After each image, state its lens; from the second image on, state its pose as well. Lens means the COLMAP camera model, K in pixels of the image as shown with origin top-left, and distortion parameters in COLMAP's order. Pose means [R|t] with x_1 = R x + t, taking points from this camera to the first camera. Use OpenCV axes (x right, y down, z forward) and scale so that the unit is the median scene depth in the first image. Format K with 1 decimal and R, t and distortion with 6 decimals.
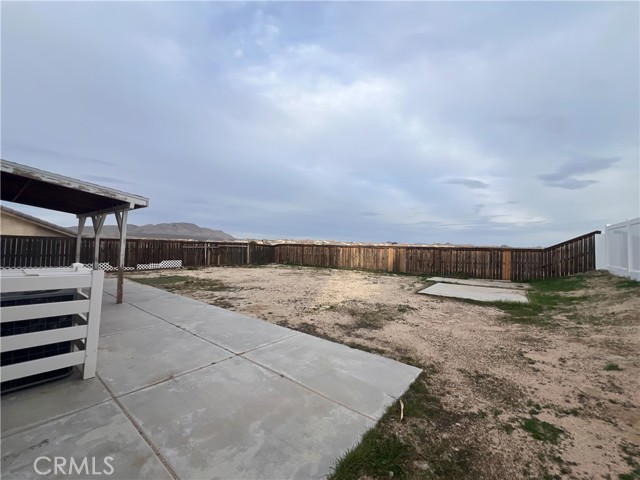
lens RADIAL K [[259.2, 0, 319.2], [0, 259.2, 238.0], [0, 0, 1]] dist [-0.003159, -0.000054]
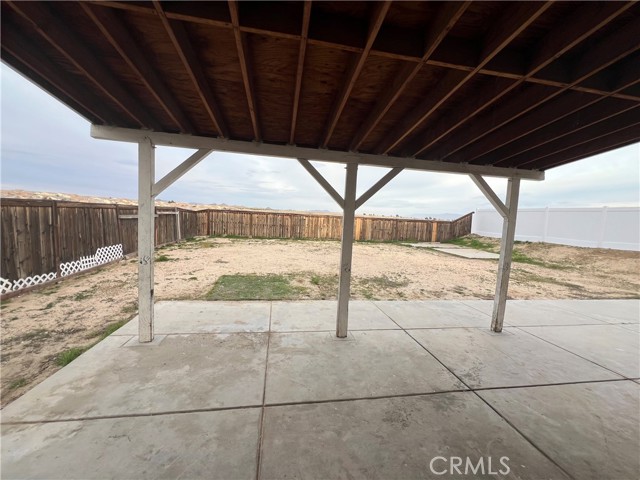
lens RADIAL K [[259.2, 0, 319.6], [0, 259.2, 241.2], [0, 0, 1]] dist [-0.003159, -0.000054]
pose [[0.662084, -0.066481, 0.746475, -0.601450], [-0.058736, 0.988390, 0.140123, -0.009581], [-0.747124, -0.136618, 0.650493, 0.370538]]
